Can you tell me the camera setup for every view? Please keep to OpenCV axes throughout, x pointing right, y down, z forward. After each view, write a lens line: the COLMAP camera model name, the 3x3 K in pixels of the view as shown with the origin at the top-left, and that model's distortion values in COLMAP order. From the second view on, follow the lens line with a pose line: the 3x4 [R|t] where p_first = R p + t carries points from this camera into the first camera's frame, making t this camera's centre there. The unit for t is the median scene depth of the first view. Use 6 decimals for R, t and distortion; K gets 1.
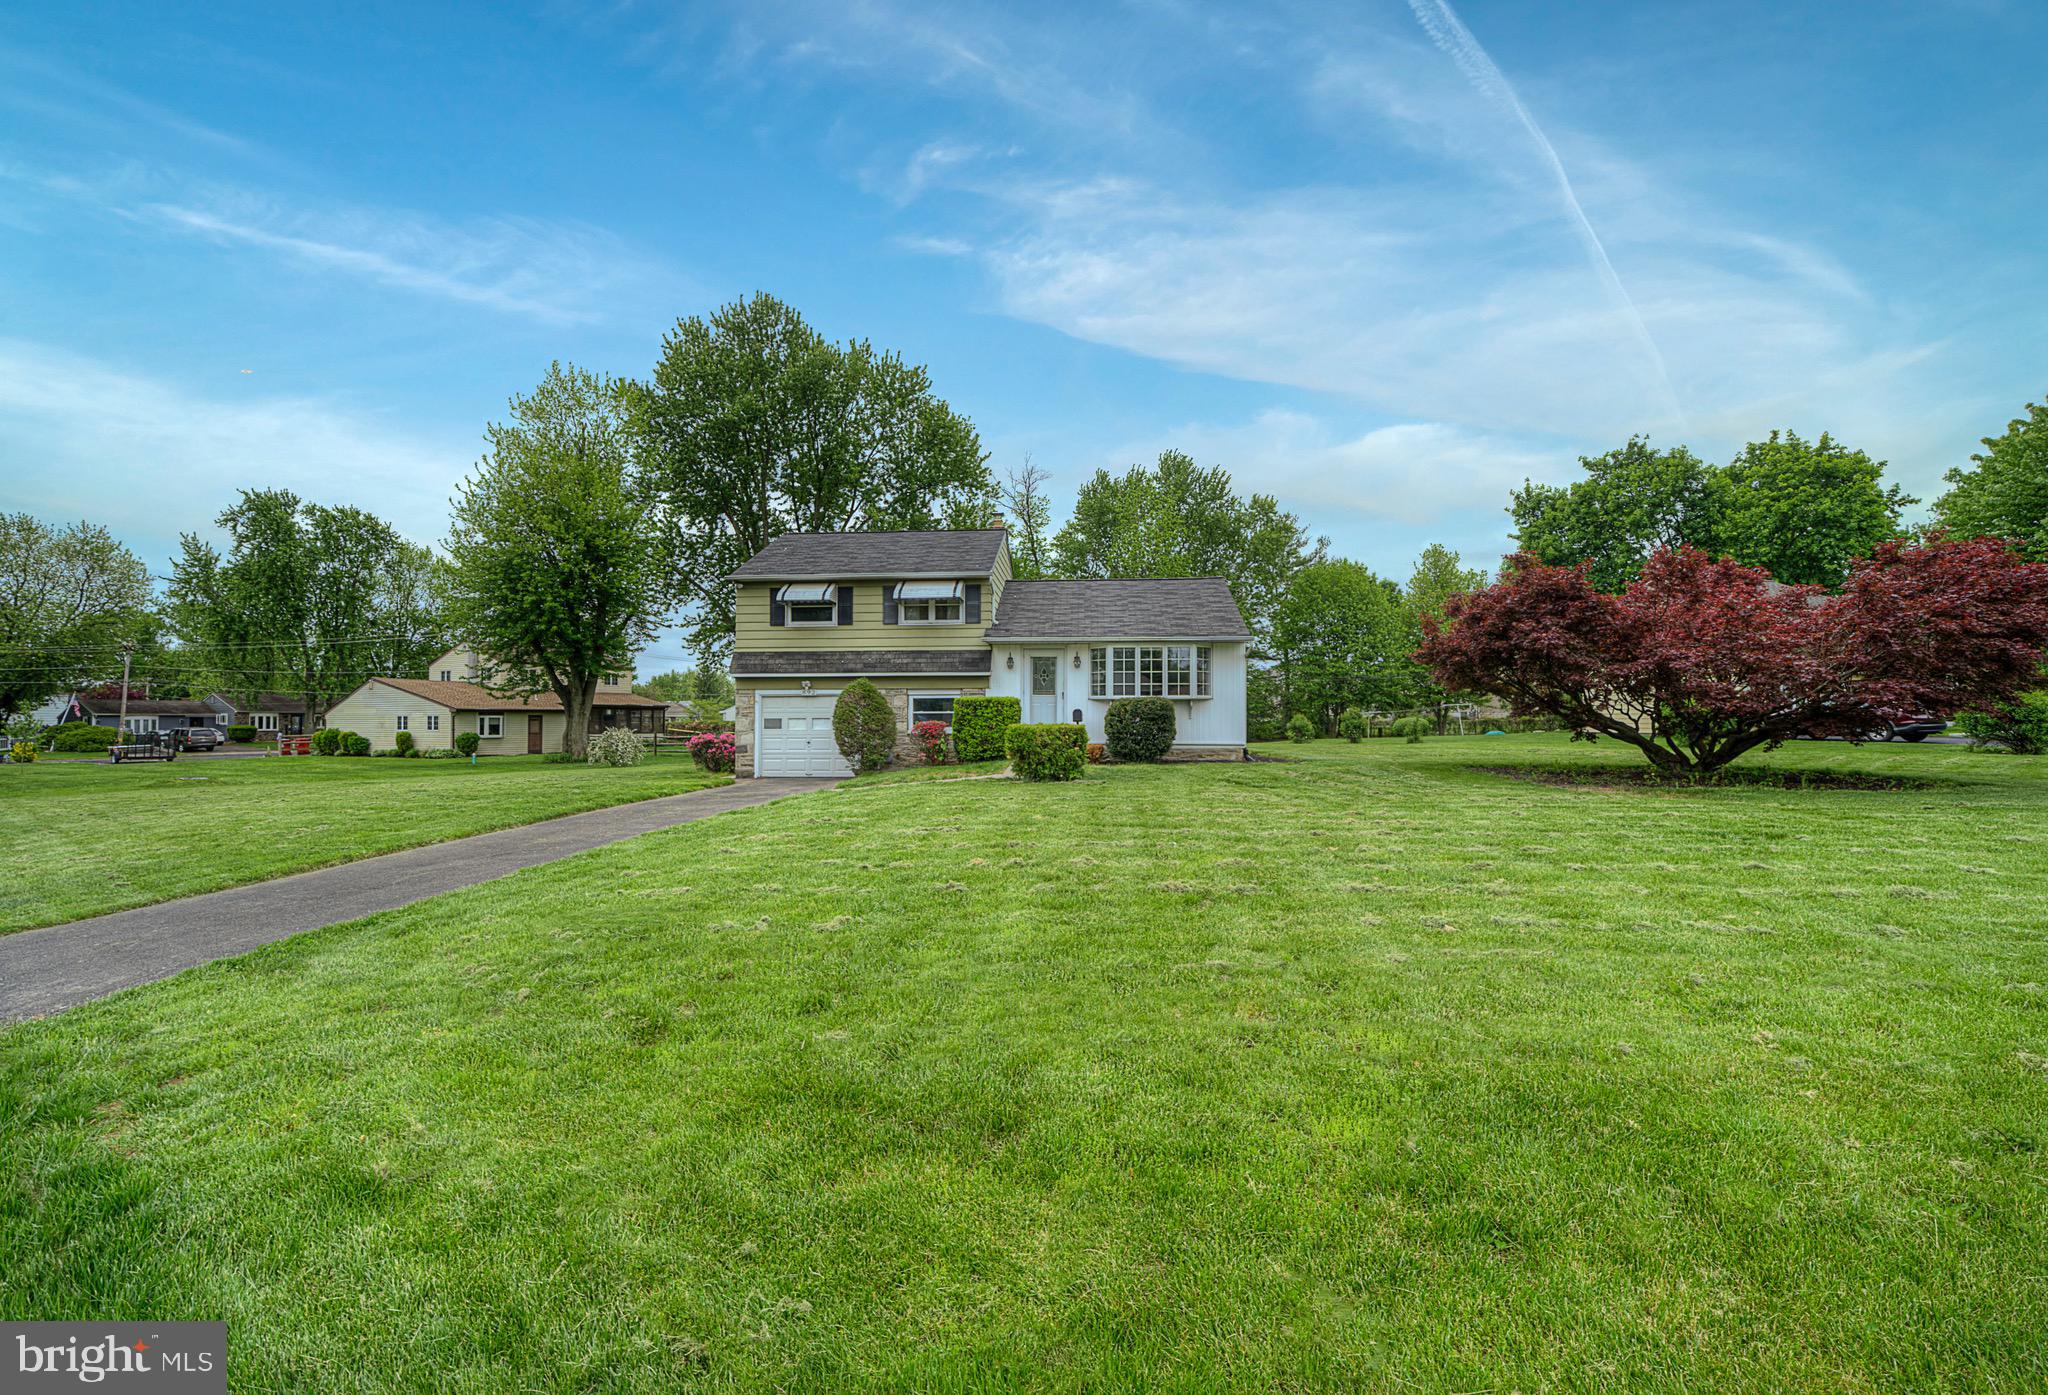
lens RADIAL K [[888.4, 0, 1021.4], [0, 888.4, 696.5], [0, 0, 1]] dist [-0.018483, 0.000090]
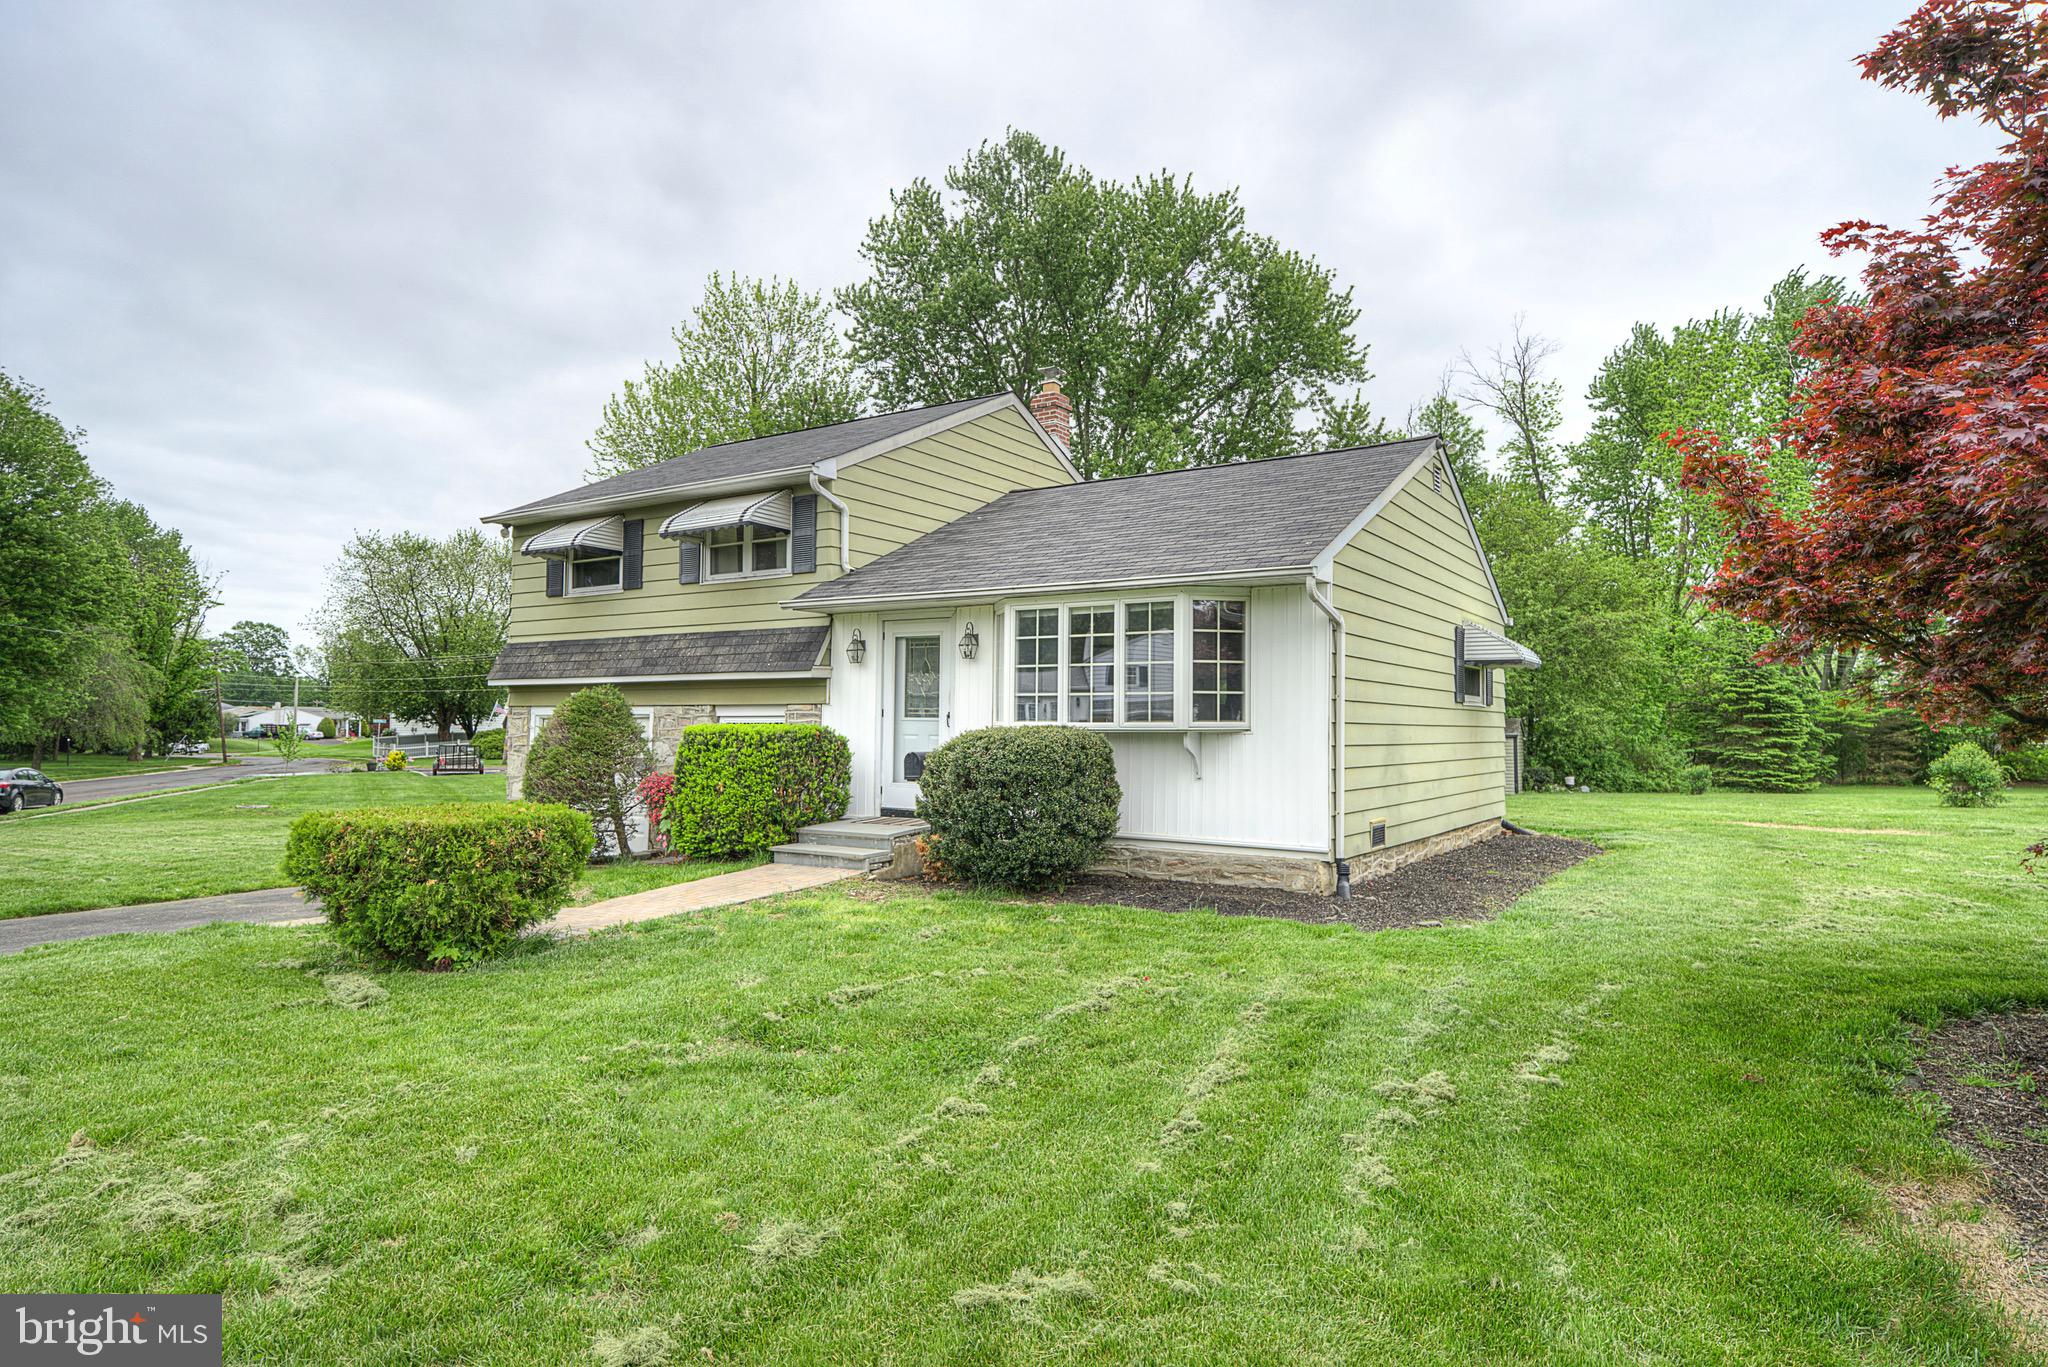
lens RADIAL K [[1157.7, 0, 1030.6], [0, 1157.7, 697.5], [0, 0, 1]] dist [0.004146, 0.000701]
pose [[0.885129, -0.004143, -0.465327, 0.357773], [0.003486, 0.999991, -0.002272, -0.010942], [0.465332, 0.000389, 0.885136, 0.485955]]
